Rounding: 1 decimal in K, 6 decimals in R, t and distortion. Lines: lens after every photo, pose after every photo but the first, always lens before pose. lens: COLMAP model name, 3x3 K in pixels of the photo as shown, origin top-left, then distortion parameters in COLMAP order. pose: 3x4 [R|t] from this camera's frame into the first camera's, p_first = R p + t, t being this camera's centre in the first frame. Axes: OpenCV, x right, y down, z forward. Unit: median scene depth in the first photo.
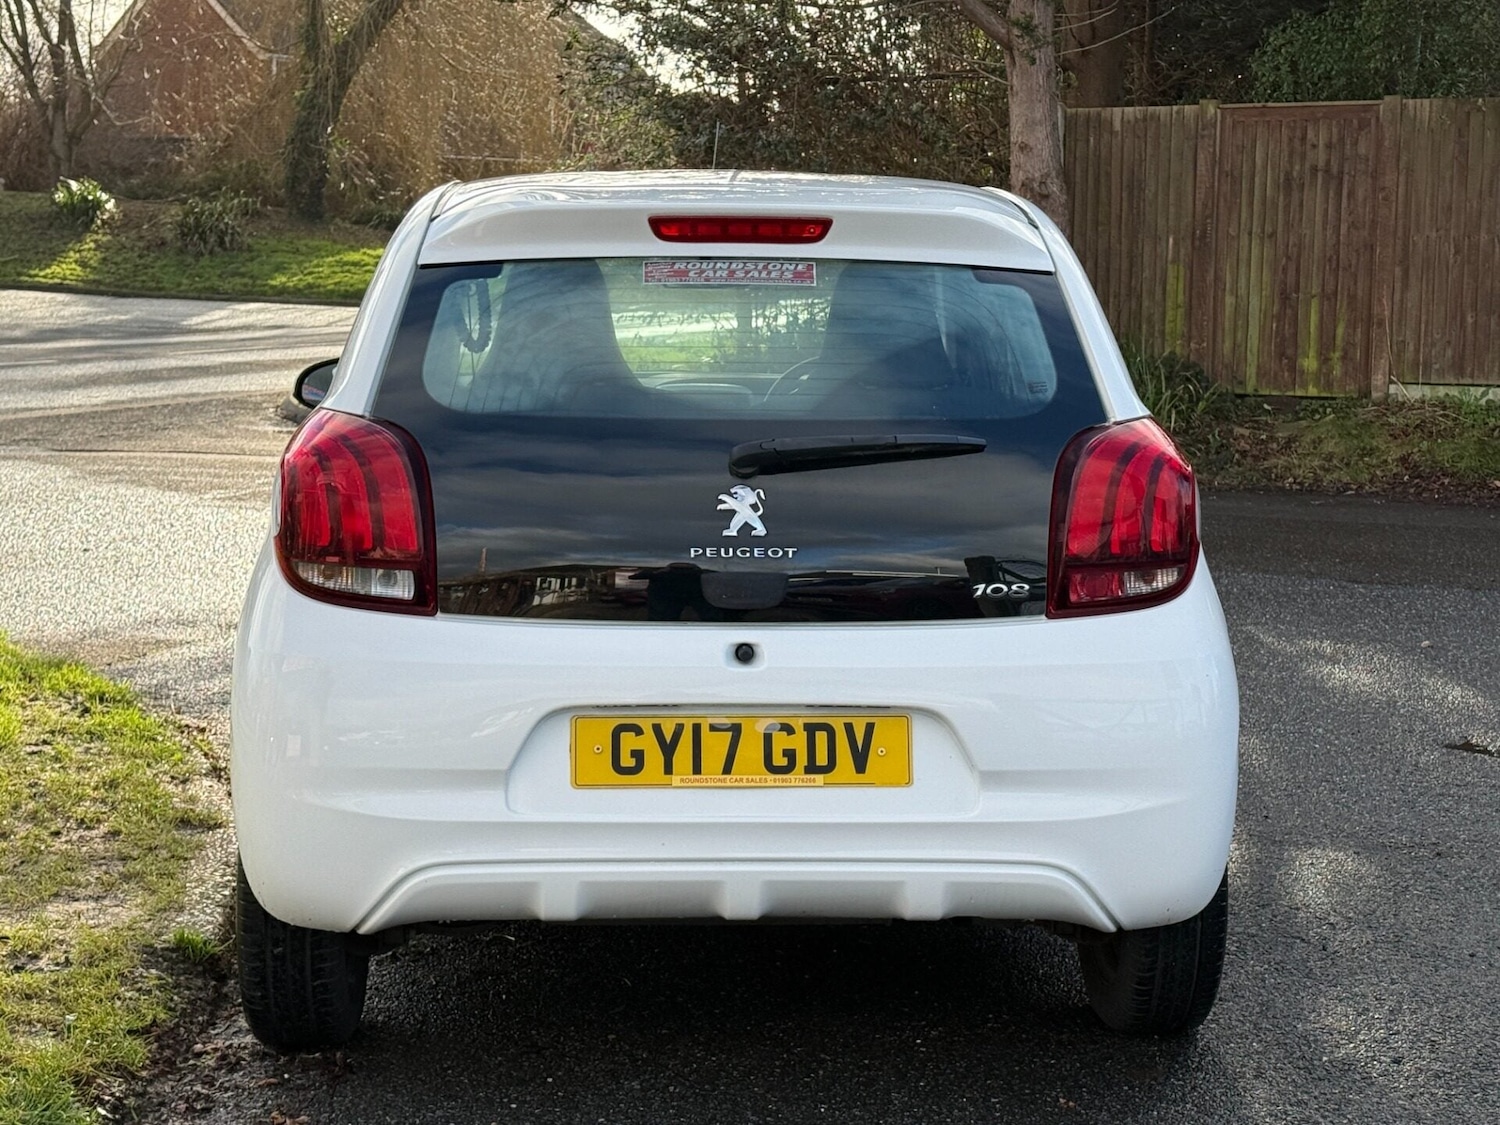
lens RADIAL K [[2517.7, 0, 750.0], [0, 2517.7, 562.5], [0, 0, 1]] dist [0.166754, -0.257080]
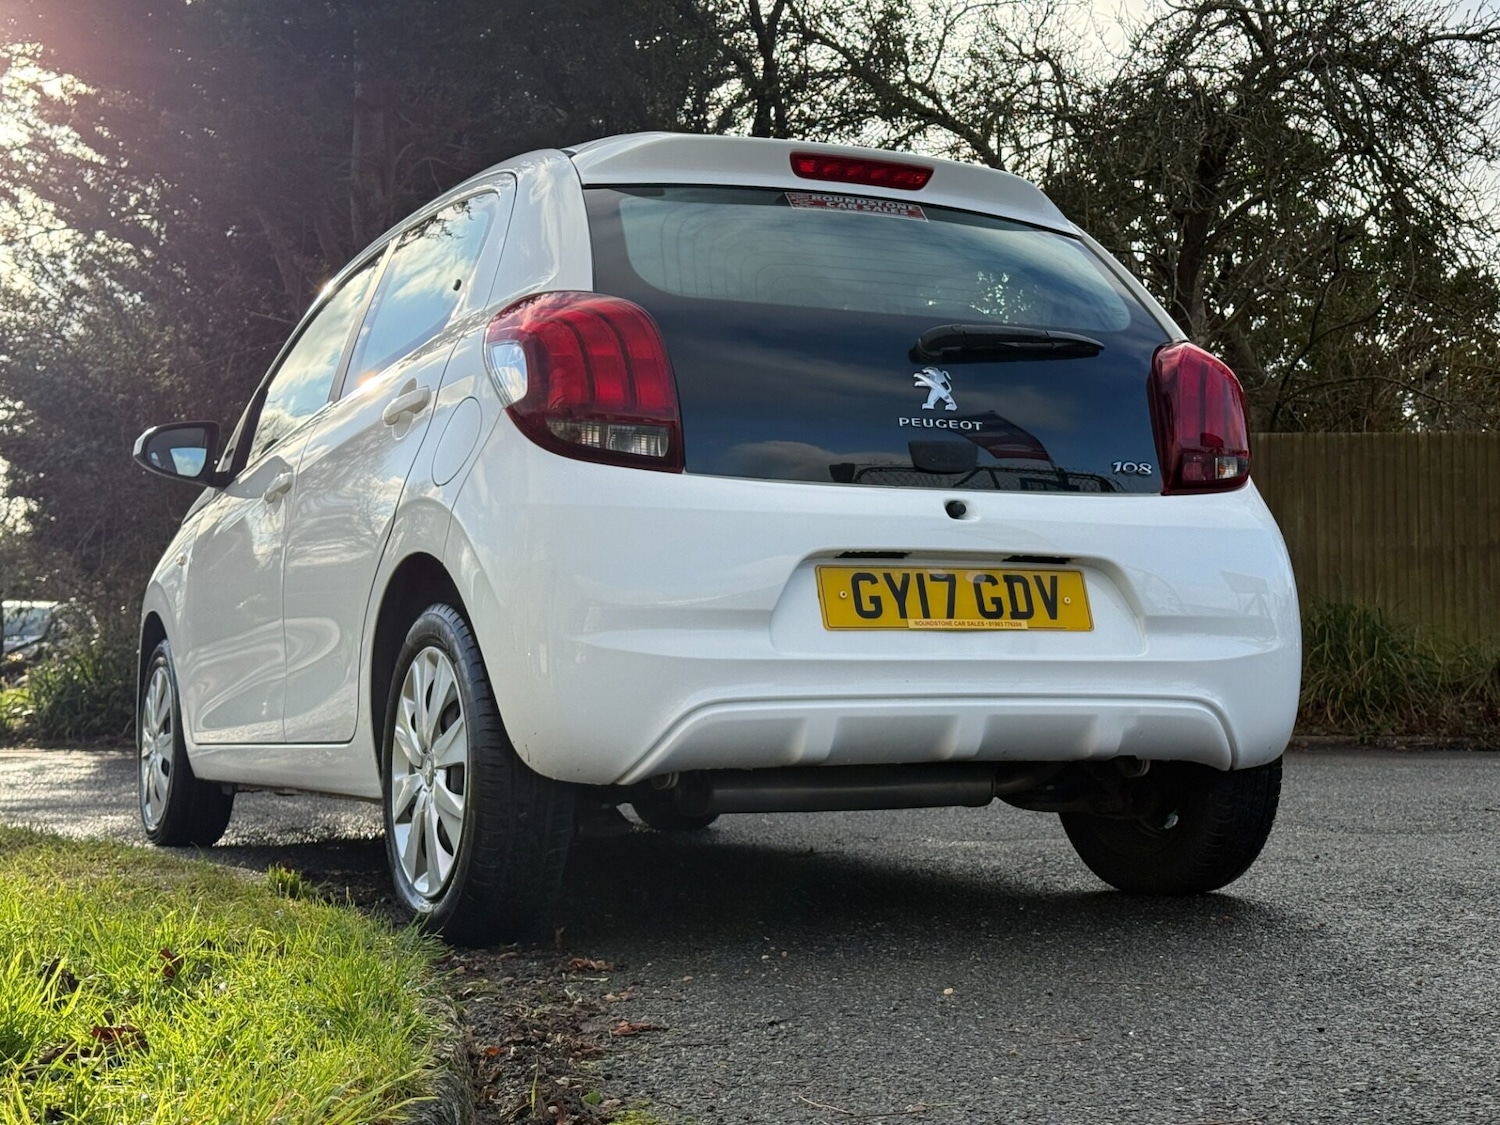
lens RADIAL K [[2069.3, 0, 750.0], [0, 2069.3, 562.5], [0, 0, 1]] dist [0.207332, -0.001759]
pose [[0.920686, 0.006324, 0.390253, -0.429078], [0.062550, 0.984555, -0.163522, 0.197018], [-0.385260, 0.174963, 0.906070, 0.214885]]
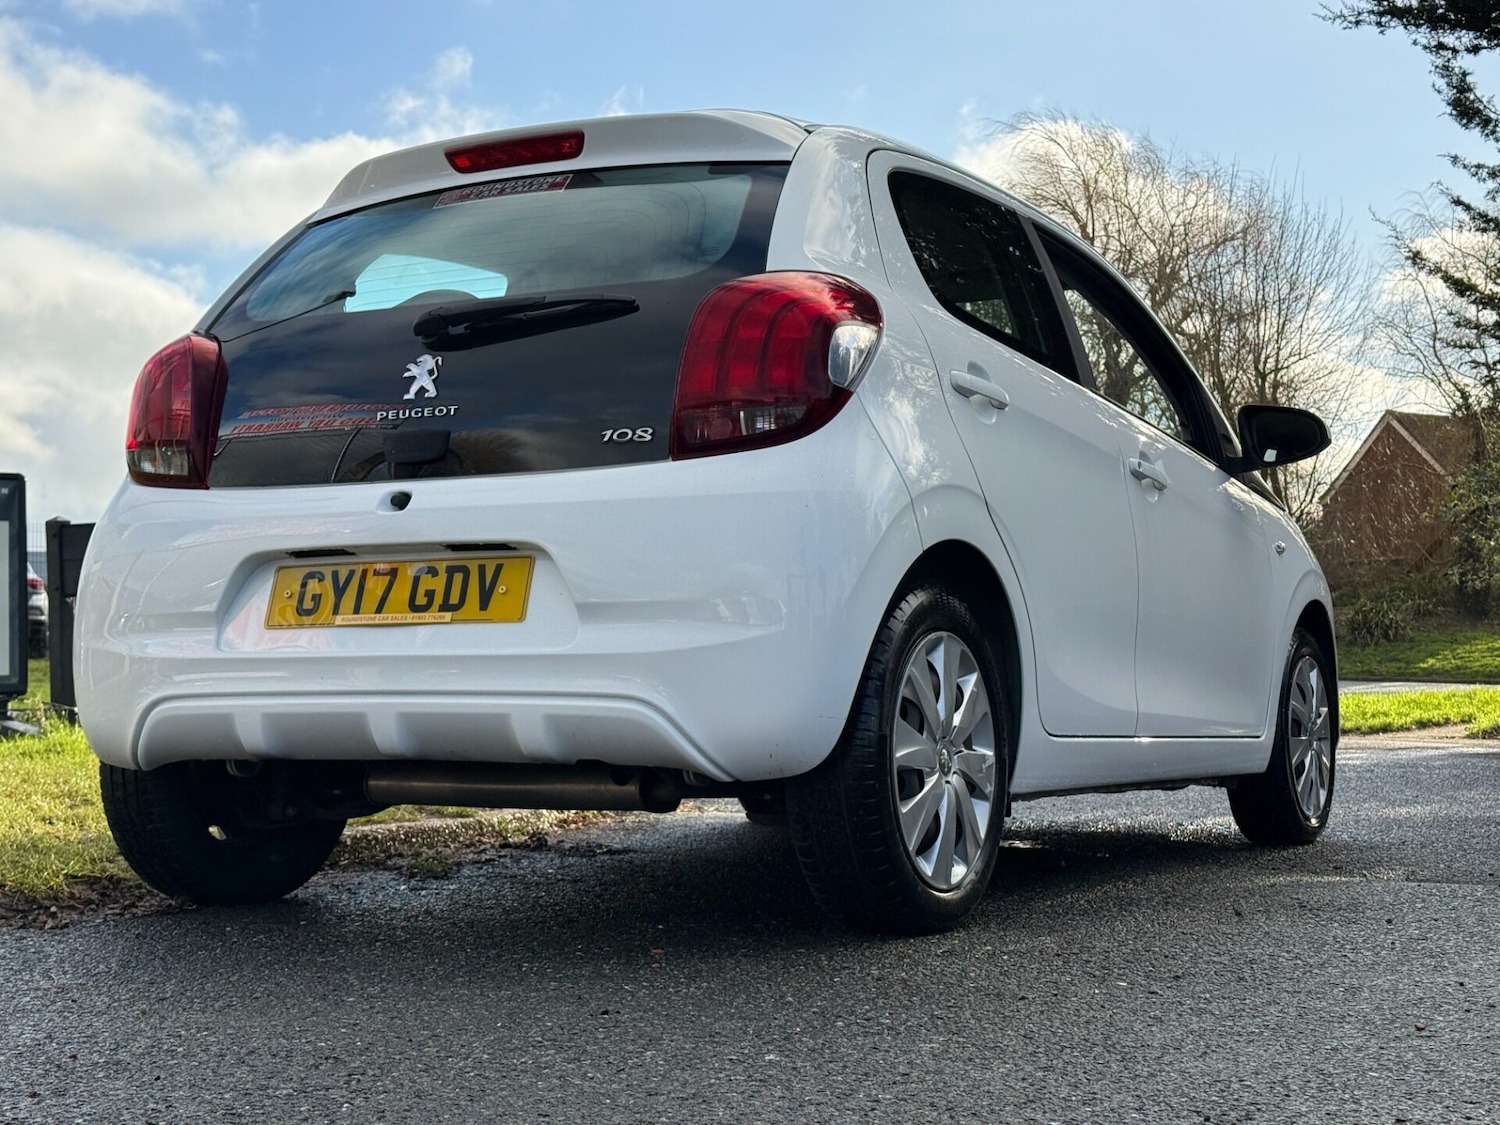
lens RADIAL K [[2090.2, 0, 753.6], [0, 2090.2, 580.8], [0, 0, 1]] dist [0.154443, -0.033718]
pose [[0.853313, -0.038994, -0.519938, 0.576069], [-0.050941, 0.986194, -0.157566, 0.198091], [0.518904, 0.160939, 0.839546, 0.328619]]
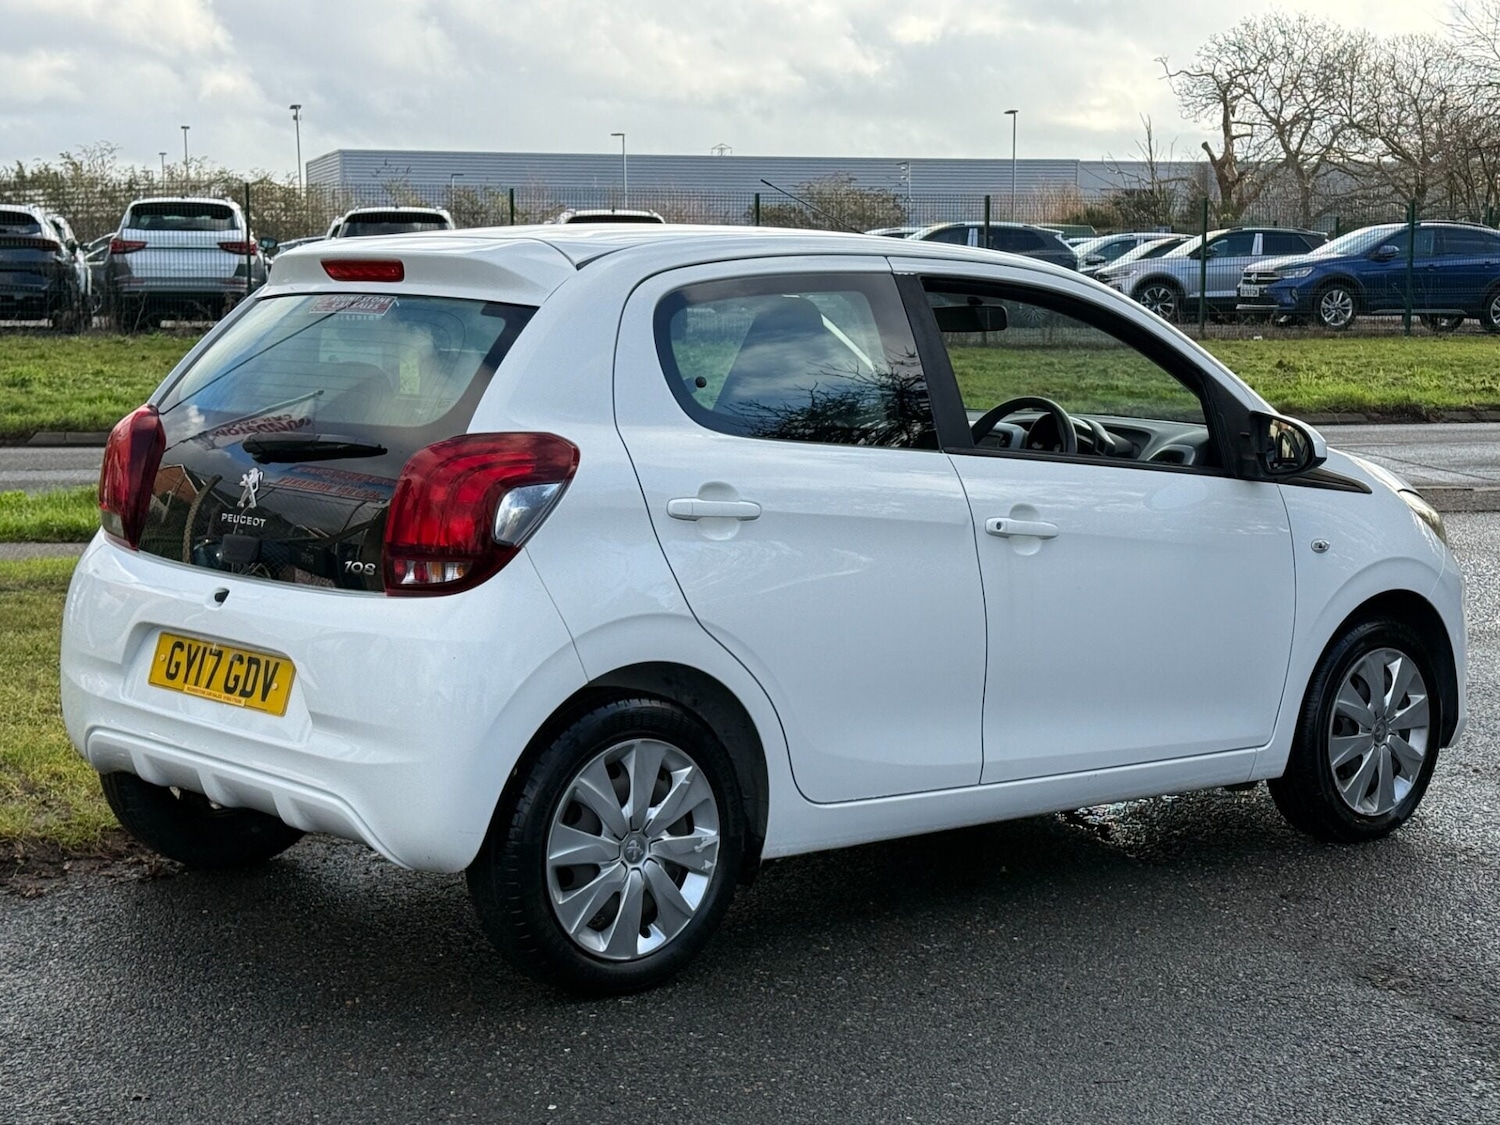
lens RADIAL K [[2517.7, 0, 750.0], [0, 2517.7, 562.5], [0, 0, 1]] dist [0.166754, -0.257080]
pose [[0.622935, 0.081839, -0.777981, 1.148351], [-0.103932, 0.994355, 0.021382, -0.036193], [0.775339, 0.067538, 0.627924, 0.386341]]
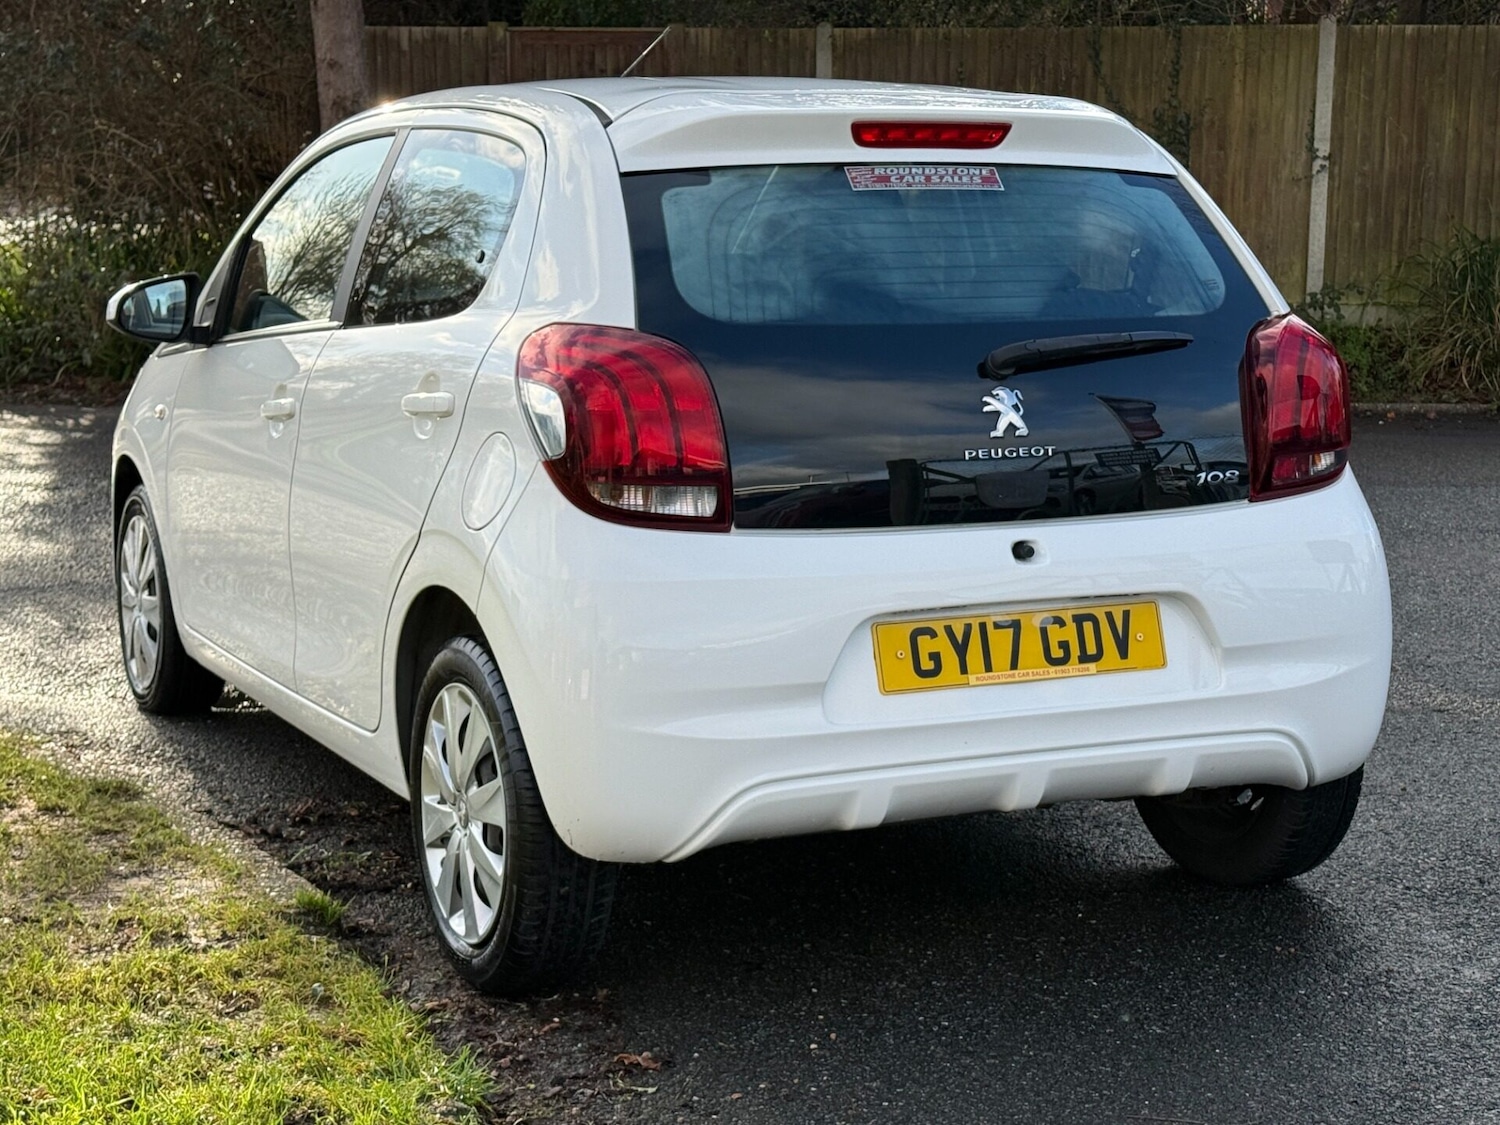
lens RADIAL K [[2517.7, 0, 750.0], [0, 2517.7, 562.5], [0, 0, 1]] dist [0.166754, -0.257080]
pose [[0.924780, -0.062168, 0.375390, -0.479982], [0.051429, 0.997932, 0.038568, -0.004246], [-0.377011, -0.016361, 0.926064, 0.091654]]
